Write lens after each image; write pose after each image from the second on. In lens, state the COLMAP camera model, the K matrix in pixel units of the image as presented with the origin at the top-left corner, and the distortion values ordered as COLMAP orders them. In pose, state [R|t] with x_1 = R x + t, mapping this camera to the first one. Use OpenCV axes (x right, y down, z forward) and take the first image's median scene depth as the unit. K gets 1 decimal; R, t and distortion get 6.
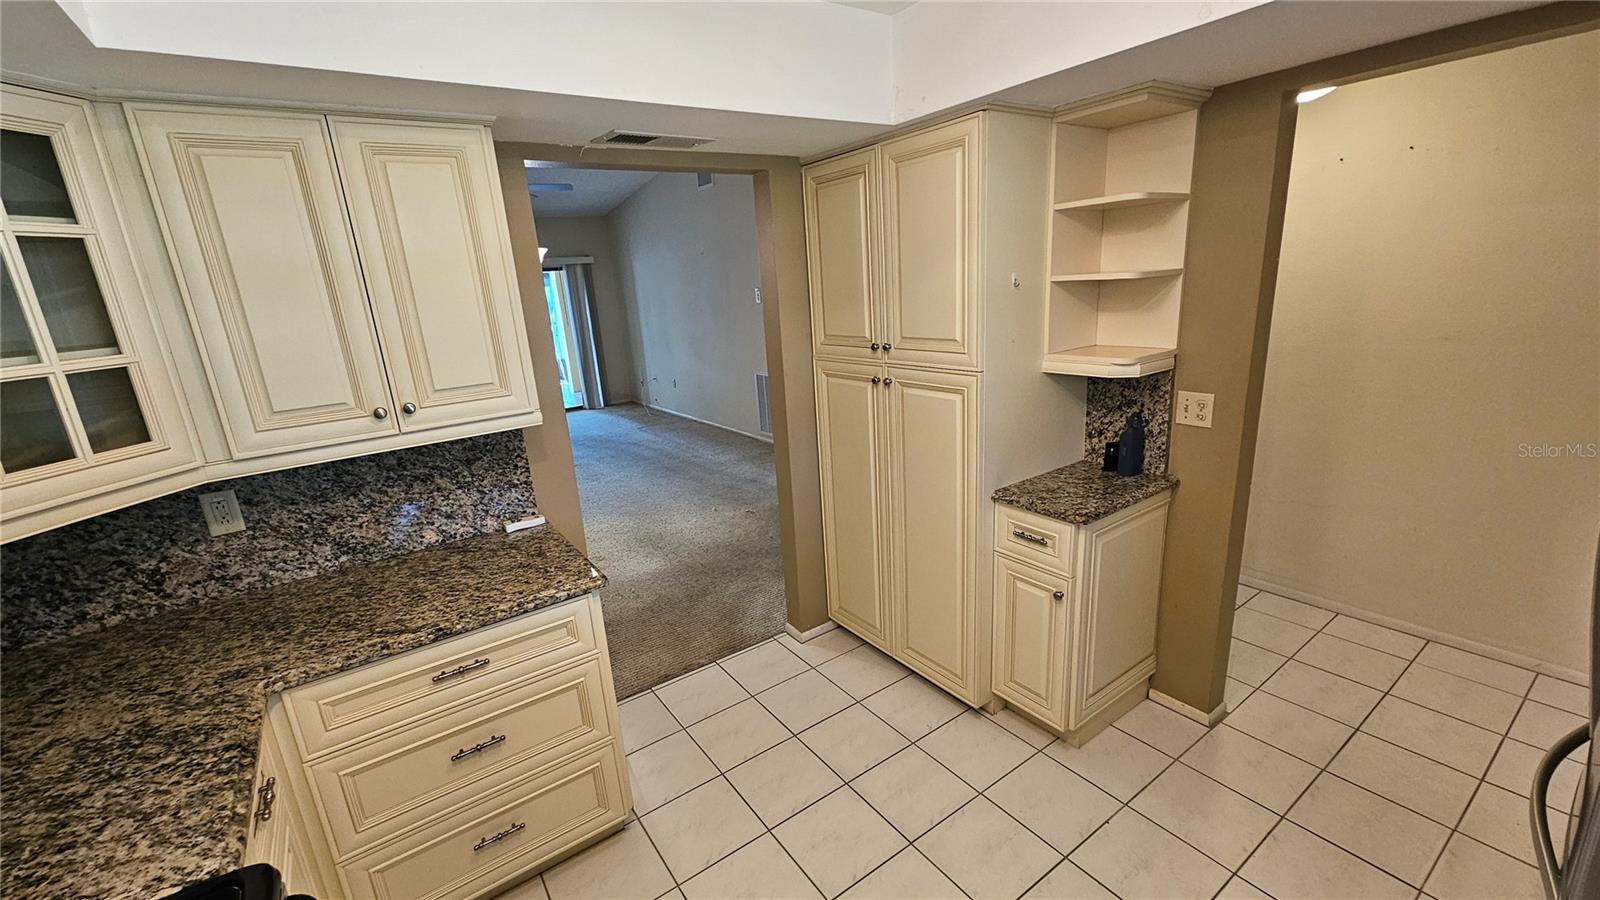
lens RADIAL K [[656.1, 0, 797.4], [0, 656.1, 457.9], [0, 0, 1]] dist [0.000558, 0.000289]
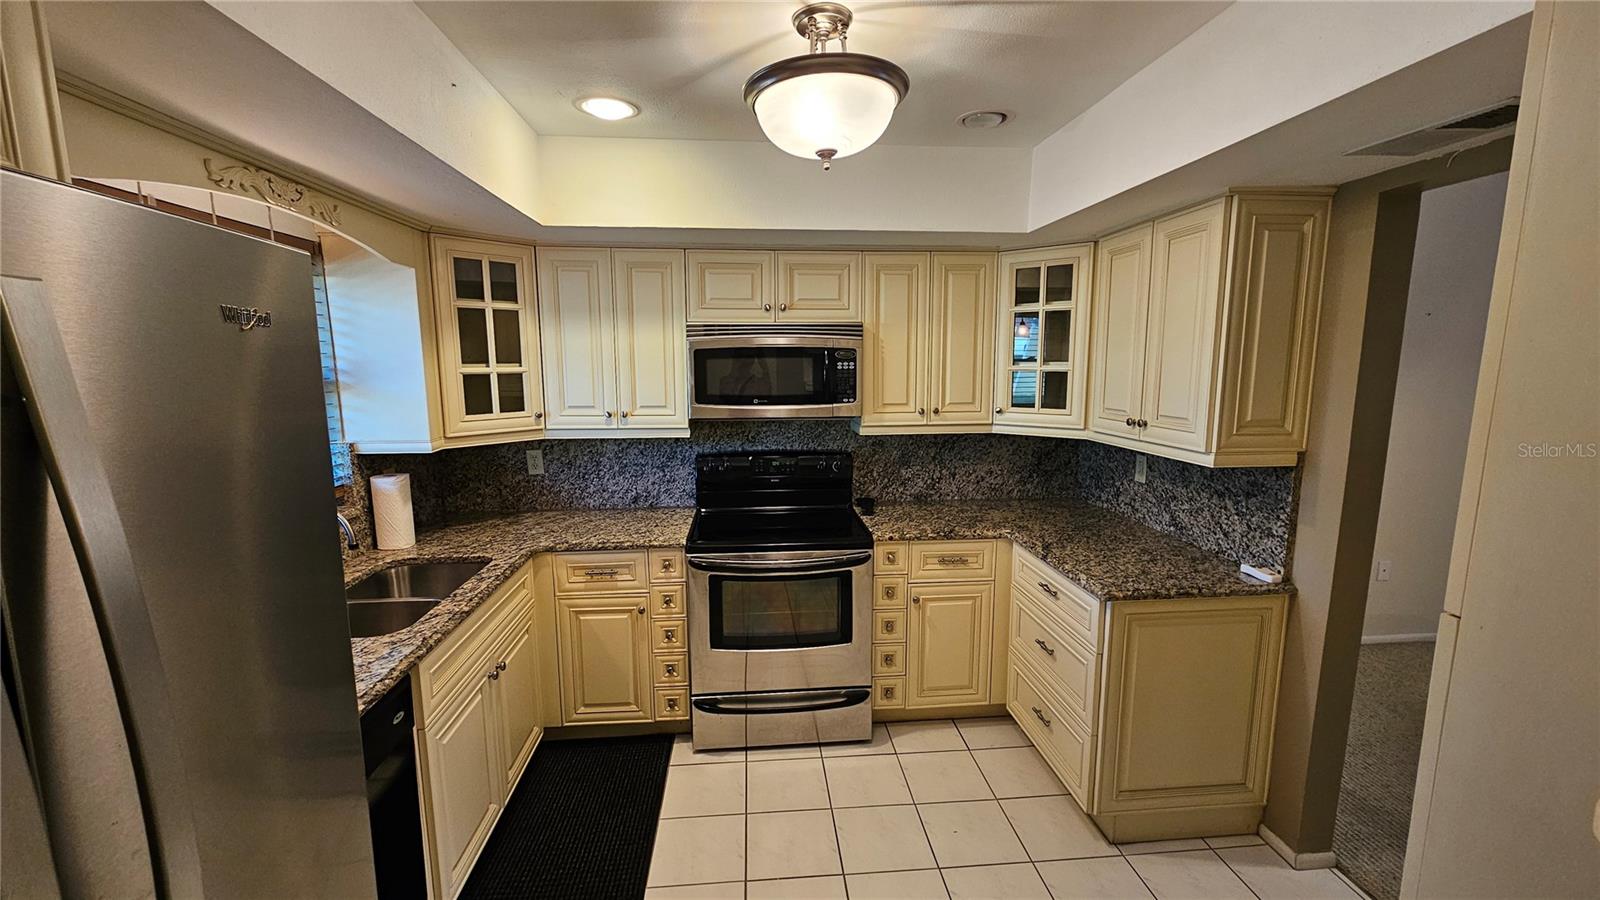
lens RADIAL K [[656.1, 0, 802.2], [0, 656.1, 460.8], [0, 0, 1]] dist [0.000558, 0.000289]
pose [[-0.500353, 0.200068, -0.842389, 0.856673], [-0.190002, 0.923848, 0.332271, -0.299353], [0.844716, 0.326308, -0.424237, 0.935447]]
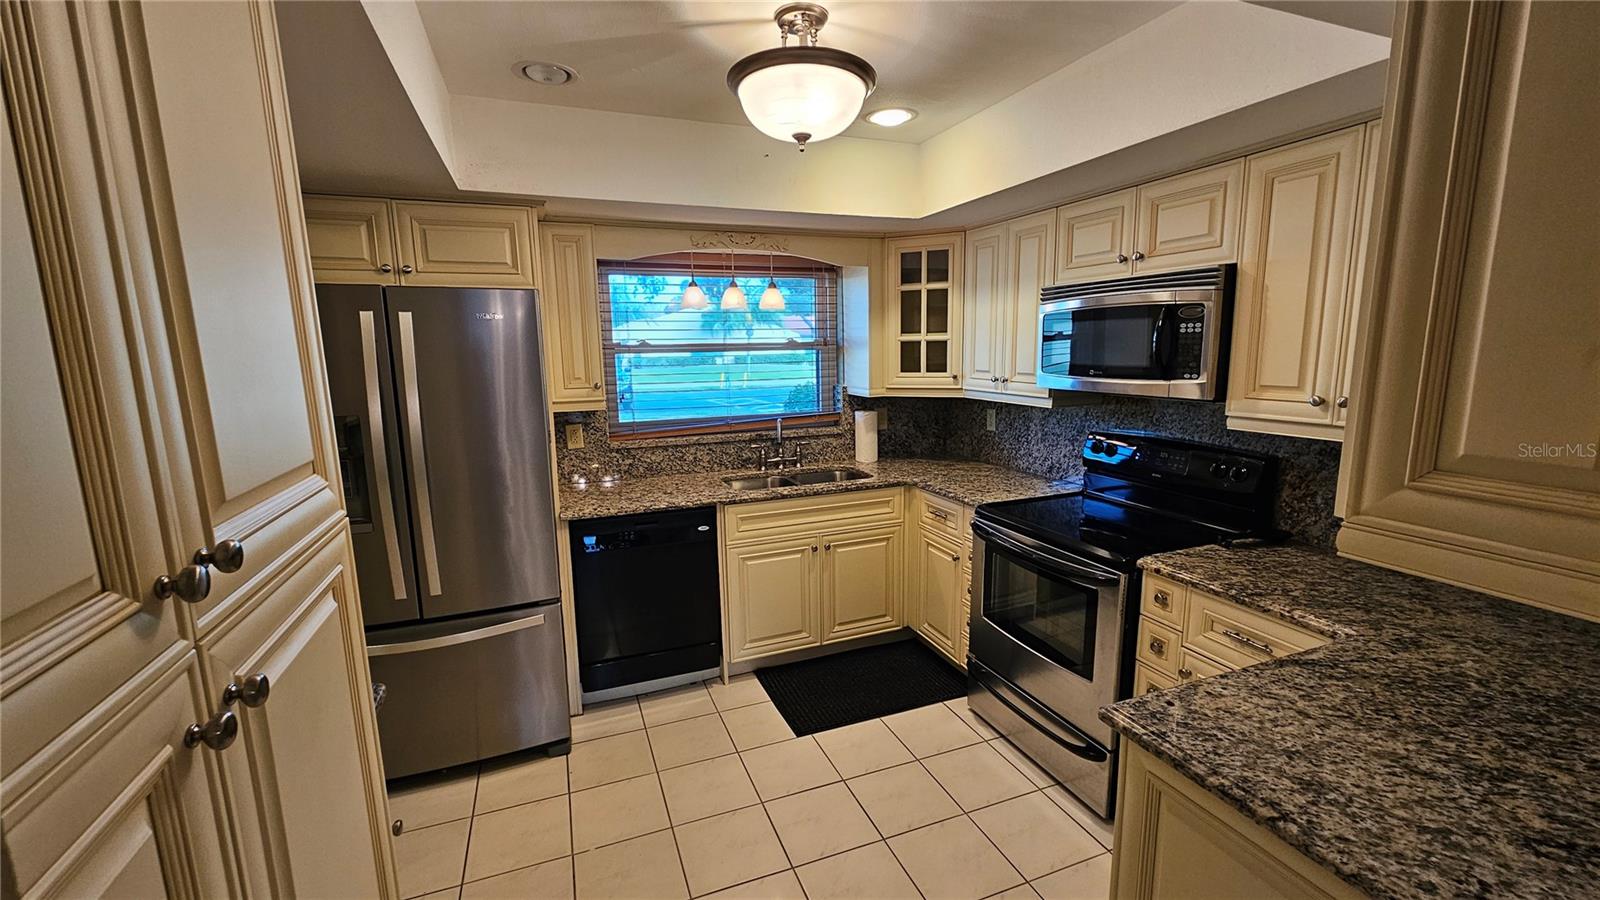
lens RADIAL K [[656.1, 0, 800.5], [0, 656.1, 456.3], [0, 0, 1]] dist [0.000558, 0.000289]
pose [[-0.968302, 0.041755, 0.246266, -0.163633], [0.140257, 0.906712, 0.397746, -0.350539], [-0.206685, 0.419679, -0.883828, 1.505670]]
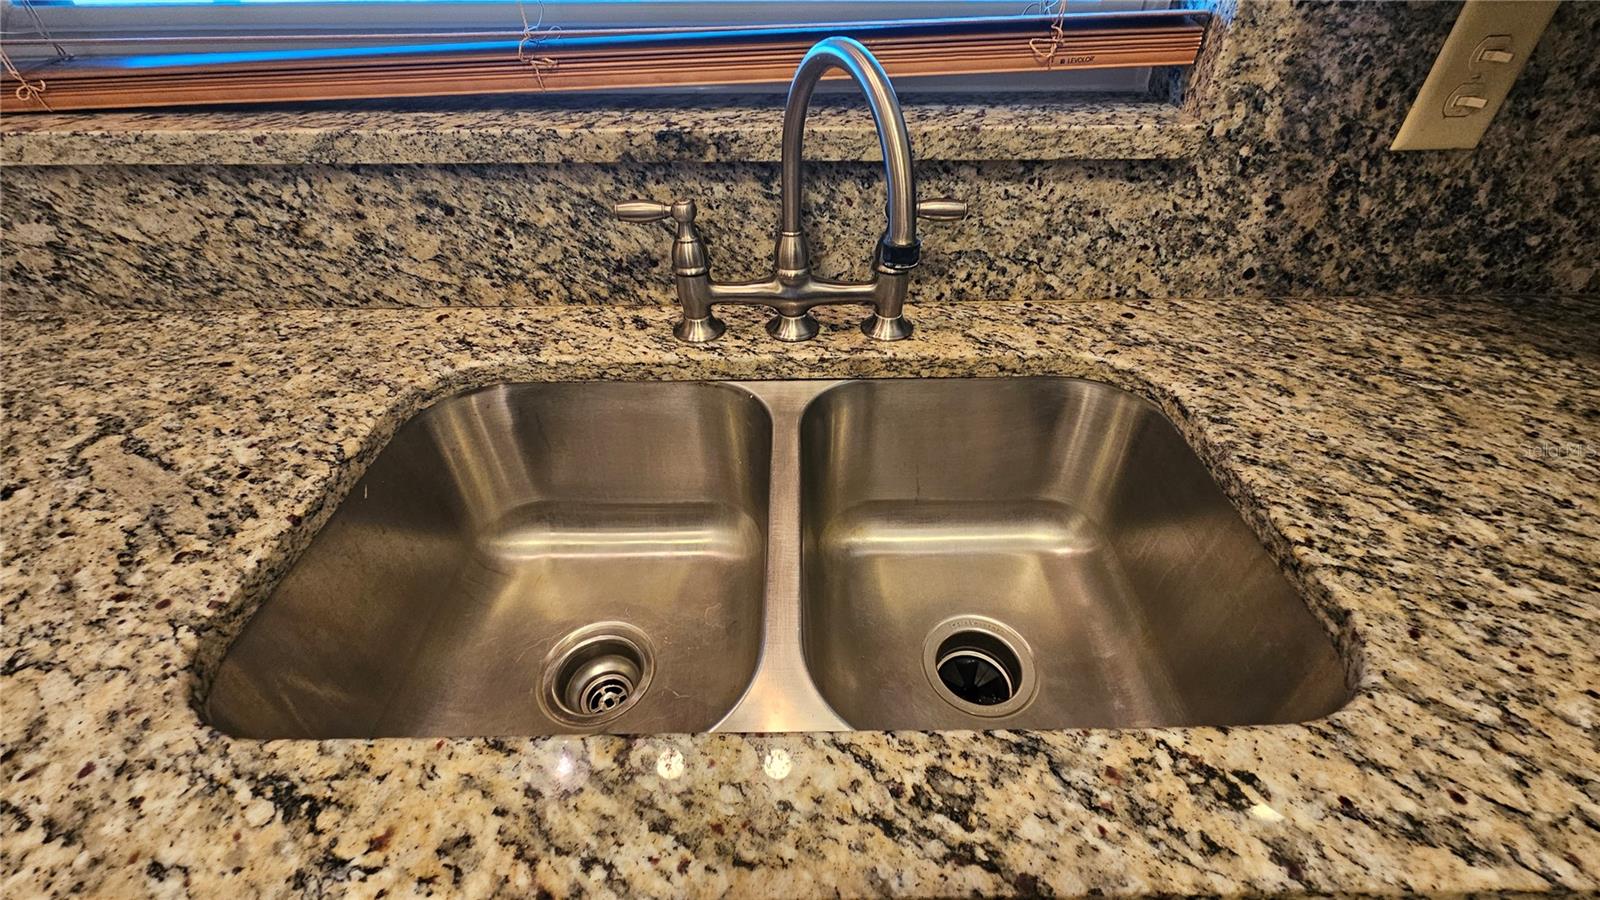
lens RADIAL K [[656.1, 0, 804.6], [0, 656.1, 458.7], [0, 0, 1]] dist [0.000558, 0.000289]
pose [[-0.823476, -0.304761, 0.478548, 0.158418], [0.204420, 0.627447, 0.751347, 0.205422], [-0.529245, 0.716541, -0.454388, 0.037876]]
